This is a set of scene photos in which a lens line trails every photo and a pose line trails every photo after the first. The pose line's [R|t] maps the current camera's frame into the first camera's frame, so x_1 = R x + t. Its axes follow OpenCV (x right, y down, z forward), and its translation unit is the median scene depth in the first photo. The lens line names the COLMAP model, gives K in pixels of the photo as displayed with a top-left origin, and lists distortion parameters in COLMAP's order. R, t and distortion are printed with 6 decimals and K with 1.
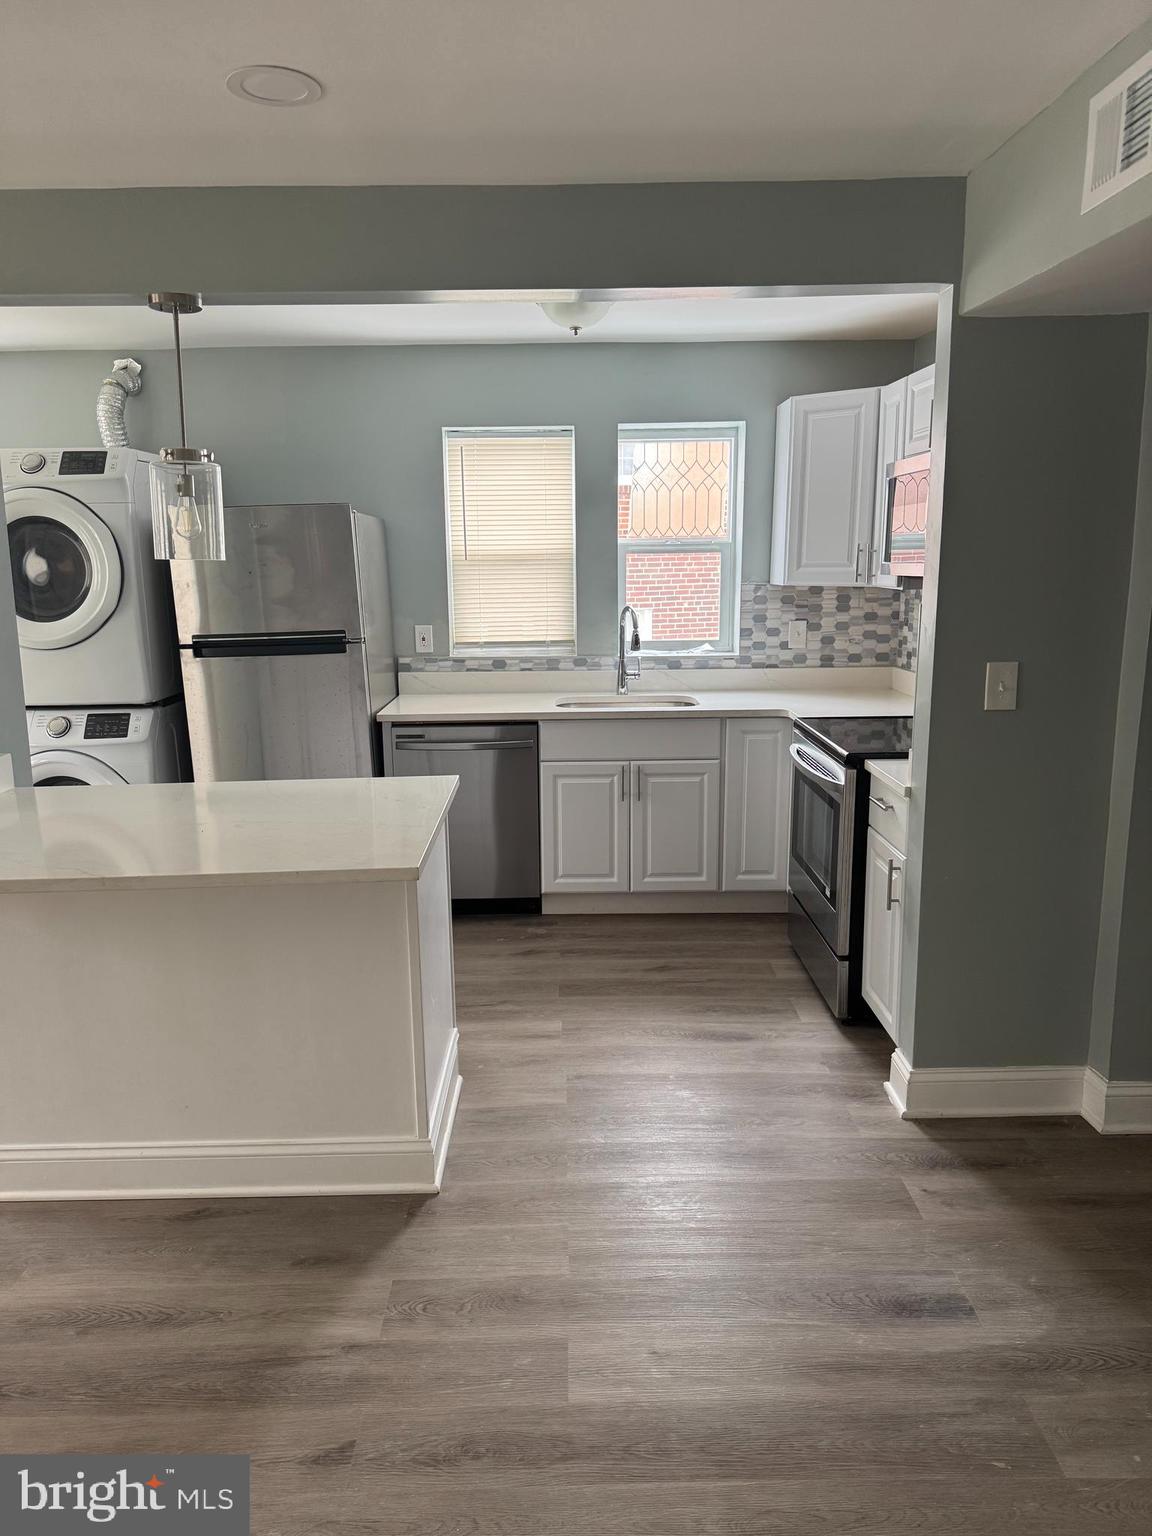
lens RADIAL K [[1077.9, 0, 562.6], [0, 1077.9, 765.8], [0, 0, 1]] dist [0.053616, -0.070070]
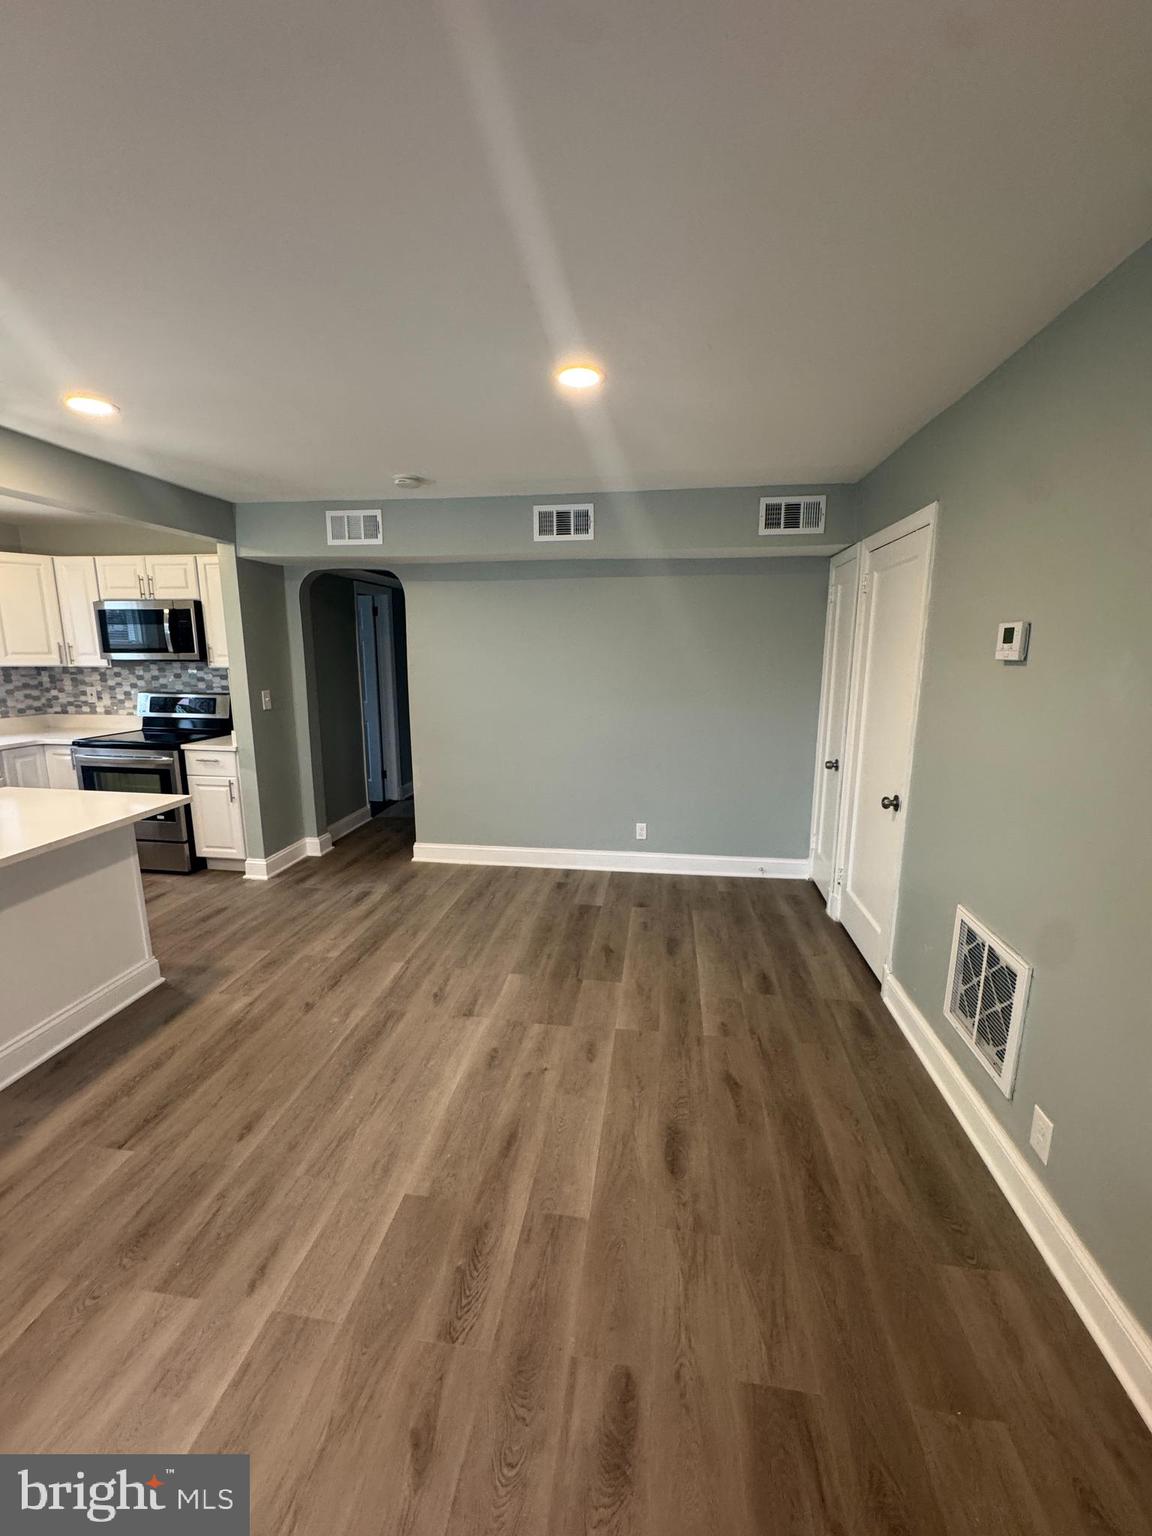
lens RADIAL K [[619.6, 0, 583.4], [0, 619.6, 764.4], [0, 0, 1]] dist [-0.002606, -0.000766]
pose [[0.131292, -0.167912, 0.977020, -0.619448], [0.183004, 0.972718, 0.142580, 0.002343], [-0.974306, 0.160079, 0.158439, 0.031932]]
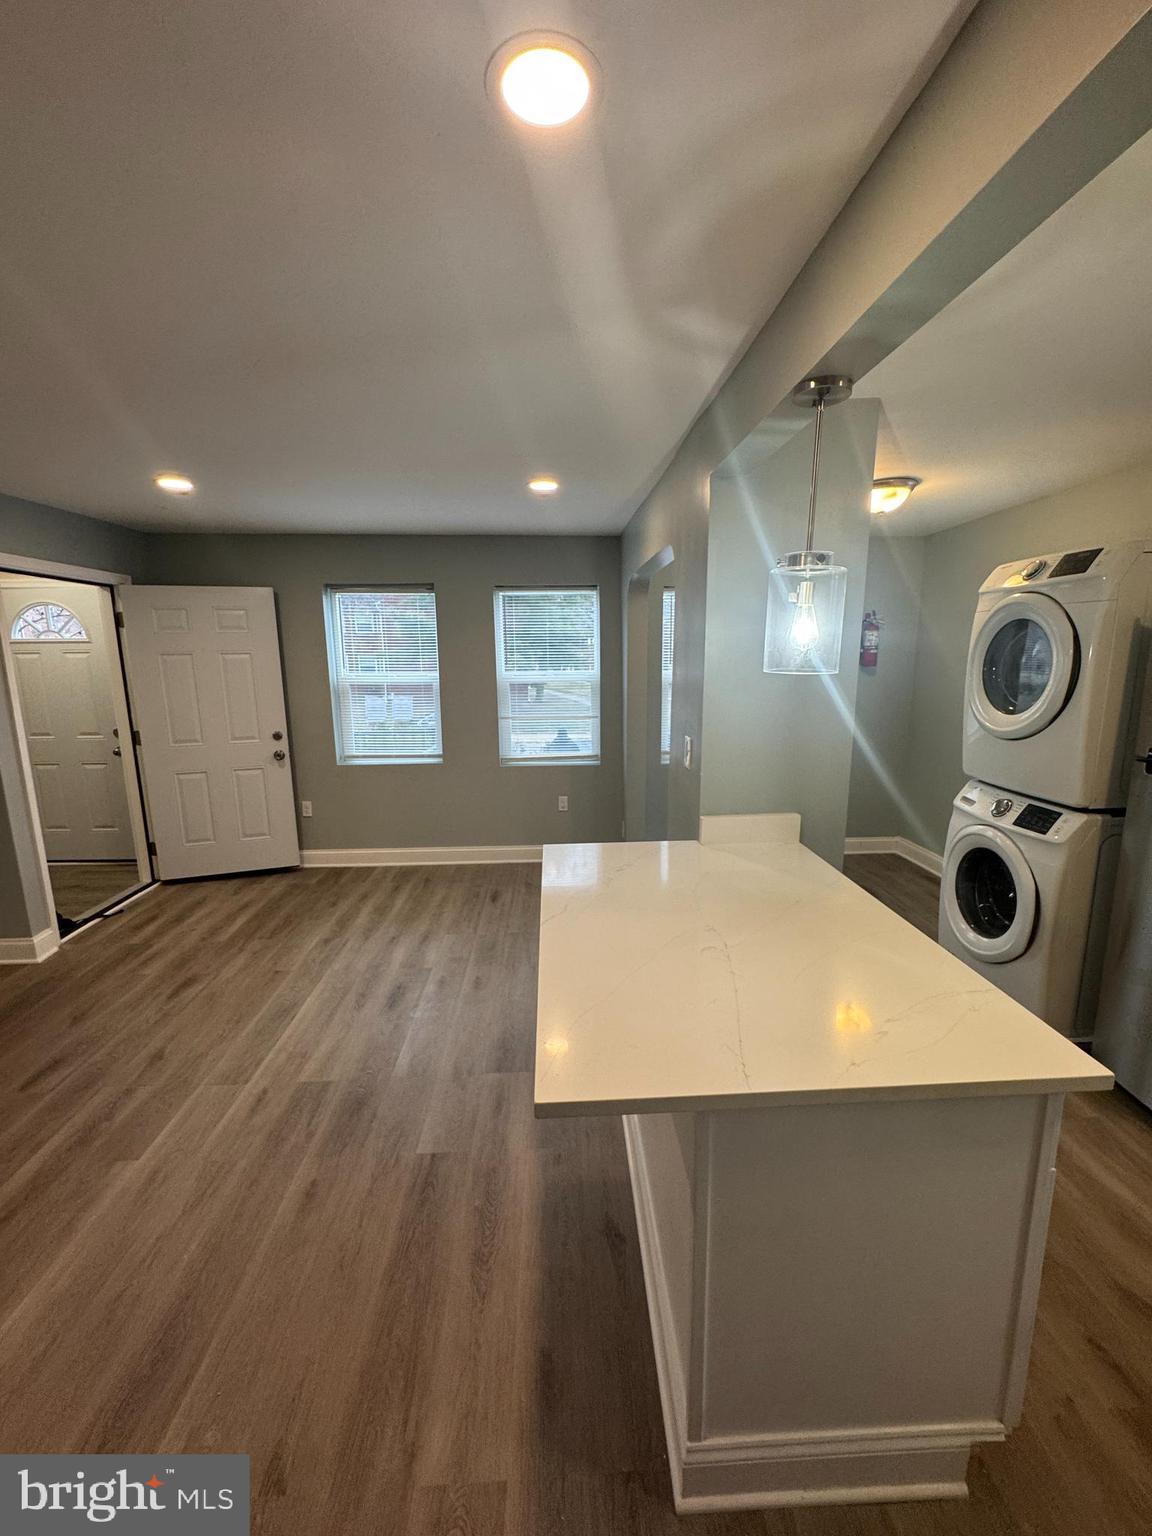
lens RADIAL K [[619.6, 0, 579.5], [0, 619.6, 762.3], [0, 0, 1]] dist [-0.002606, -0.000766]
pose [[0.040511, 0.187082, -0.981509, 0.125965], [-0.183077, 0.967075, 0.176774, -0.107907], [0.982264, 0.172530, 0.073428, 0.495489]]
